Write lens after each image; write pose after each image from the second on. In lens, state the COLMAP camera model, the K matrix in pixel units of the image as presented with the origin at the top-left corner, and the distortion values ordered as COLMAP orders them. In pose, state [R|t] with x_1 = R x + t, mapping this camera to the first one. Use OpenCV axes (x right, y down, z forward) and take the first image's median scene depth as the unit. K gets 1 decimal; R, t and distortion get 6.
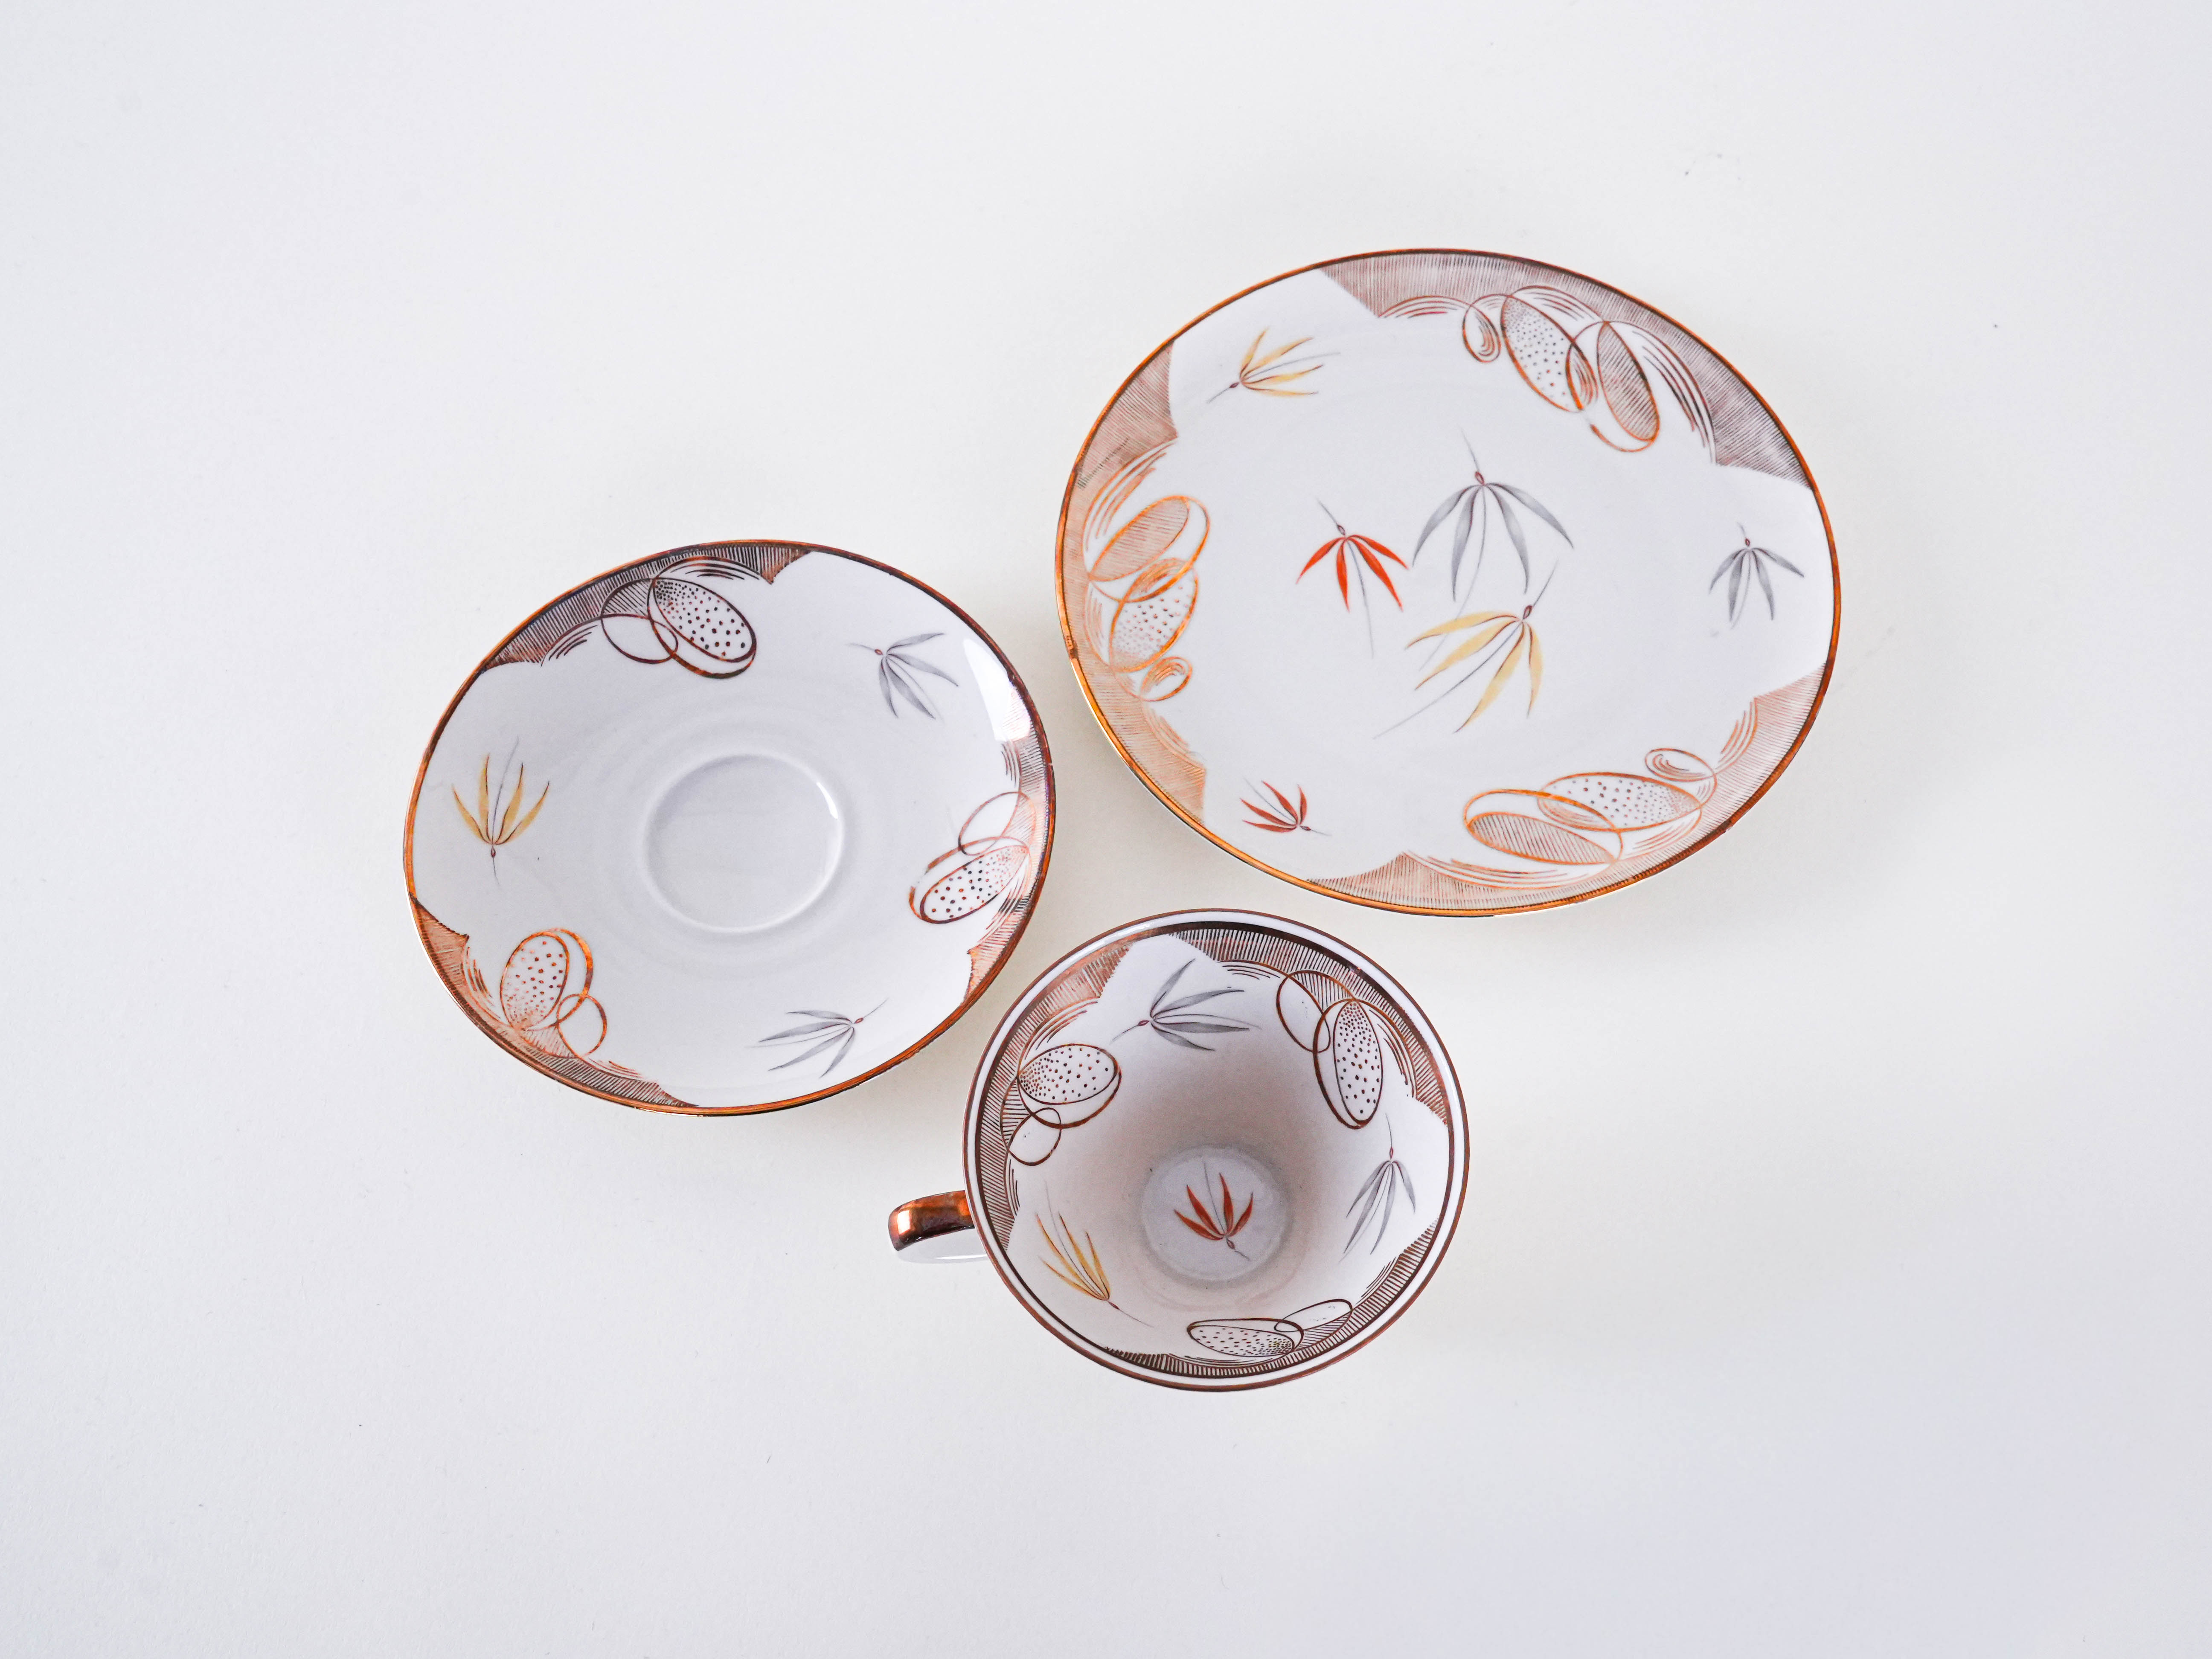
lens RADIAL K [[2605.6, 0, 1106.0], [0, 2605.6, 829.5], [0, 0, 1]] dist [-0.077297, -0.010486]
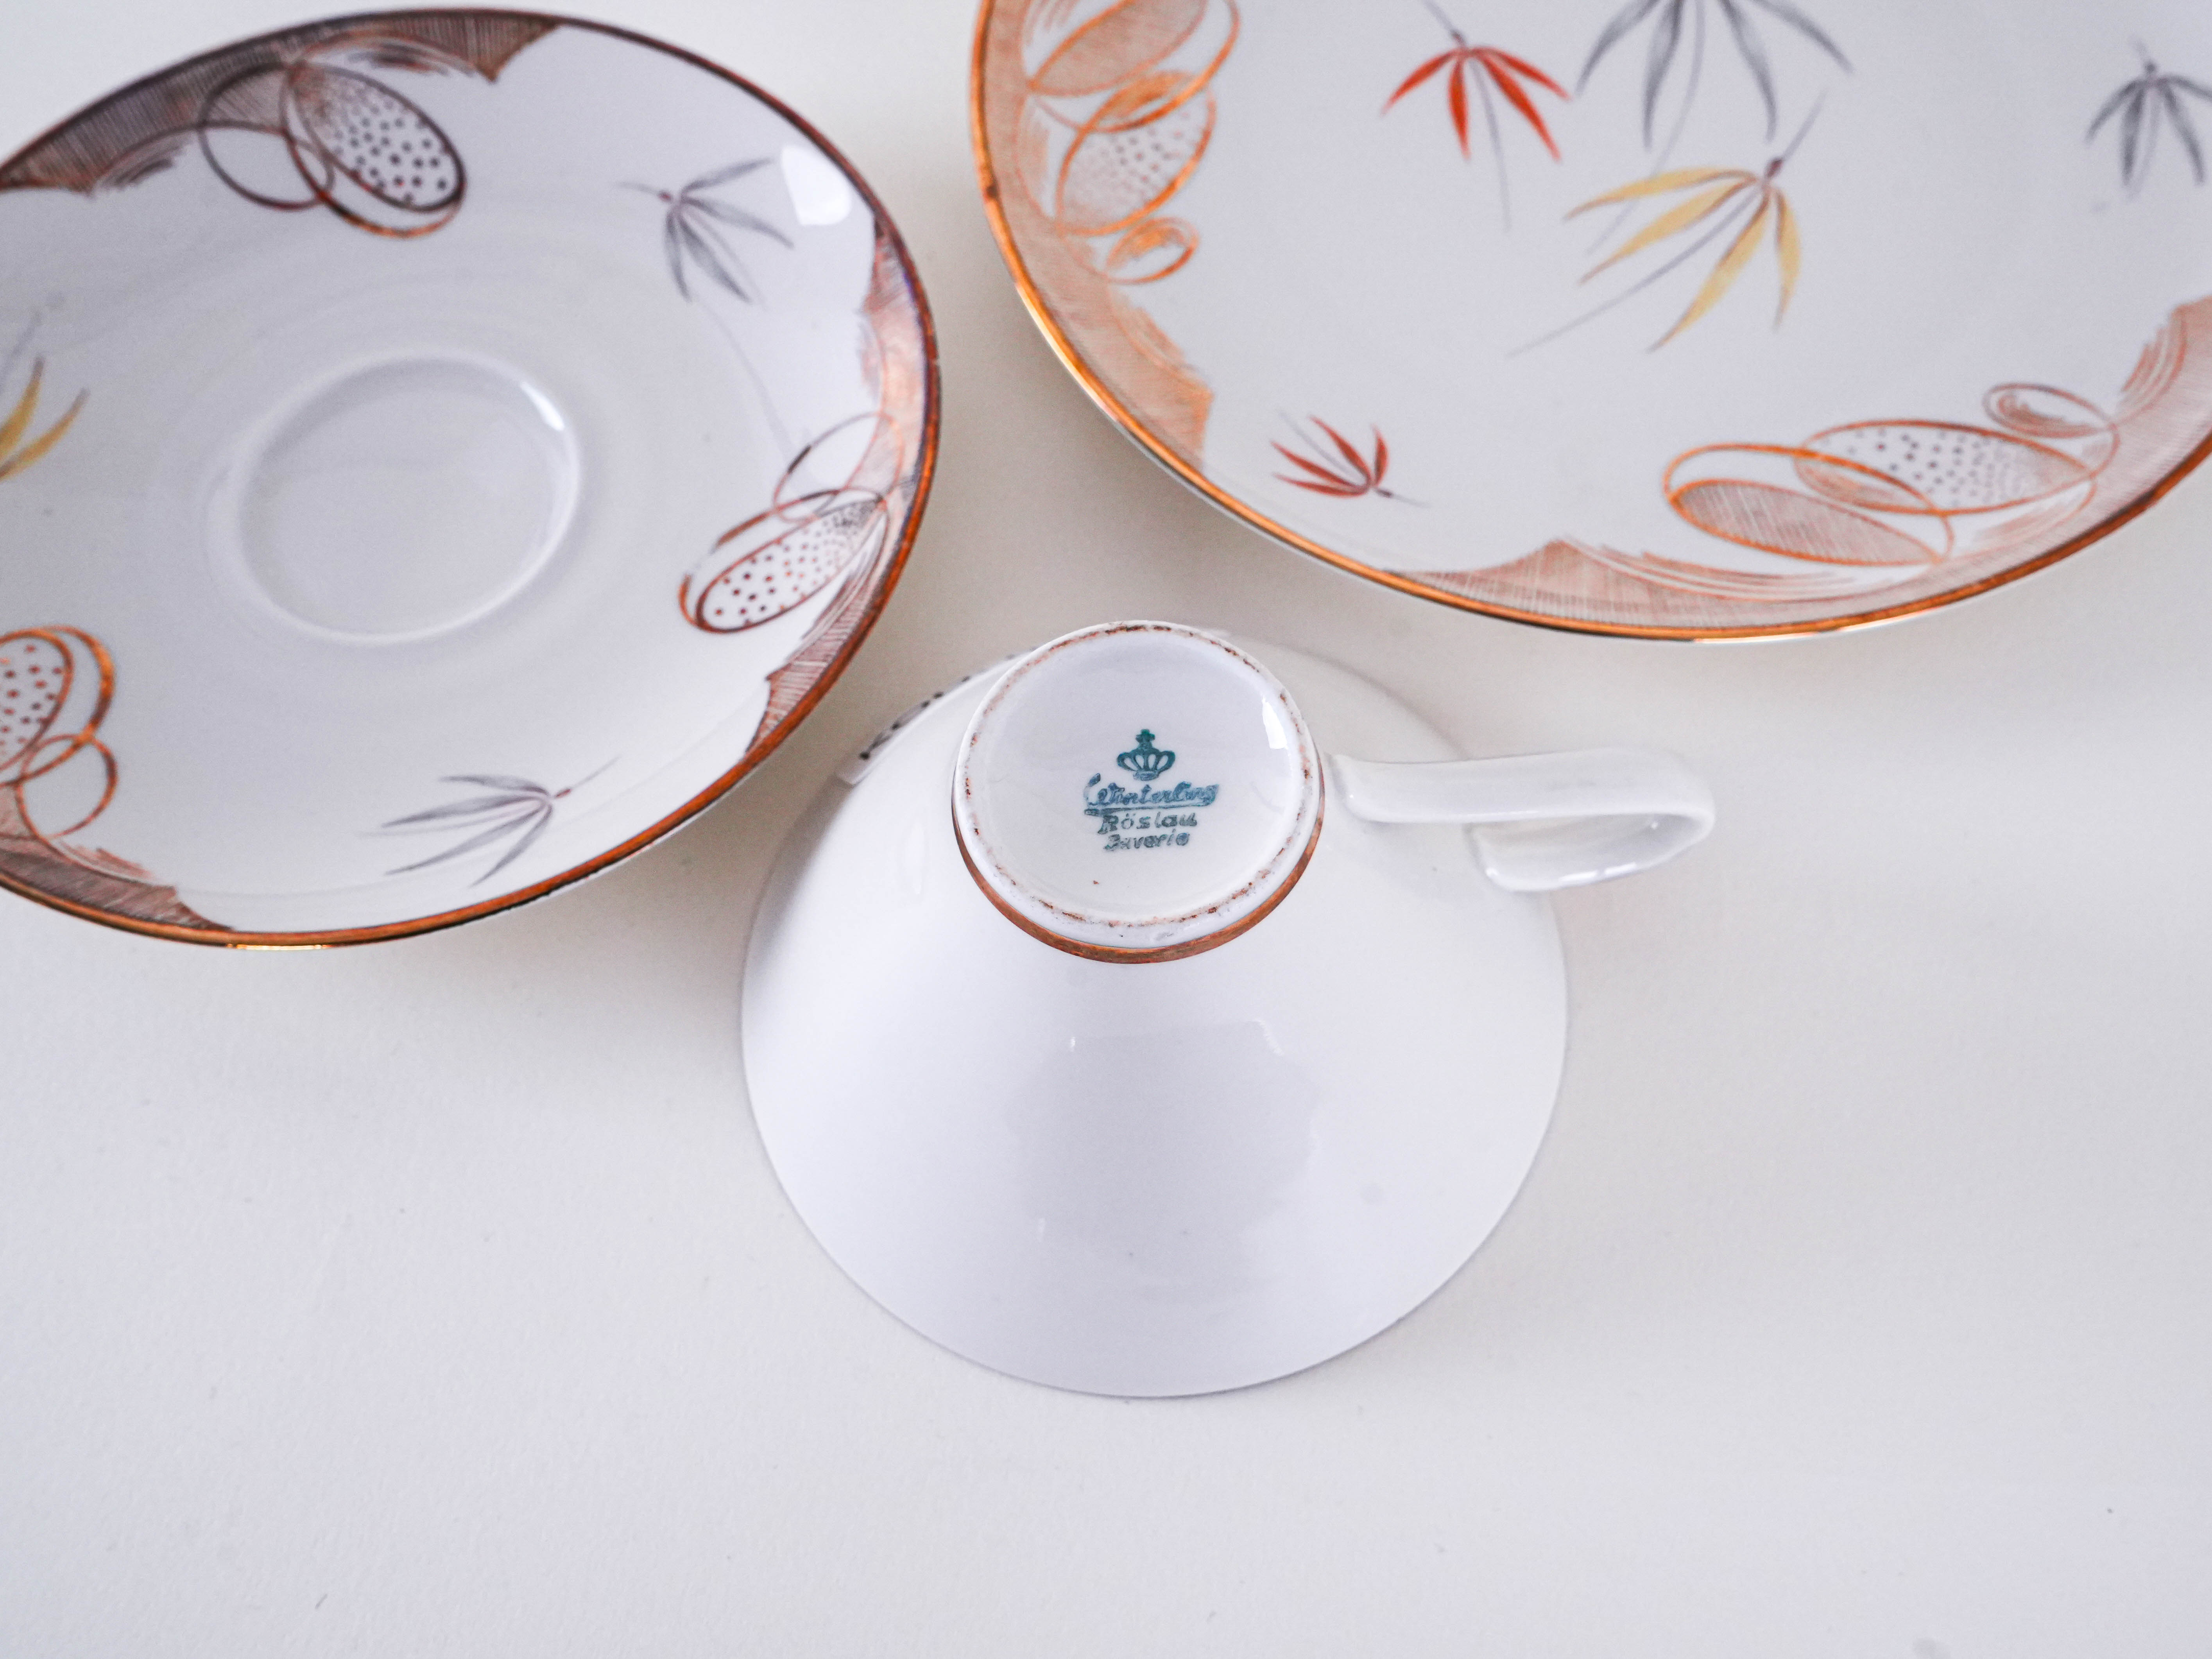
lens RADIAL K [[2248.3, 0, 1133.6], [0, 2248.3, 836.5], [0, 0, 1]] dist [-0.008337, -0.003337]
pose [[0.998813, 0.029040, -0.039107, 0.042923], [-0.029857, 0.999345, -0.020469, 0.084722], [0.038487, 0.021612, 0.999025, 0.504796]]
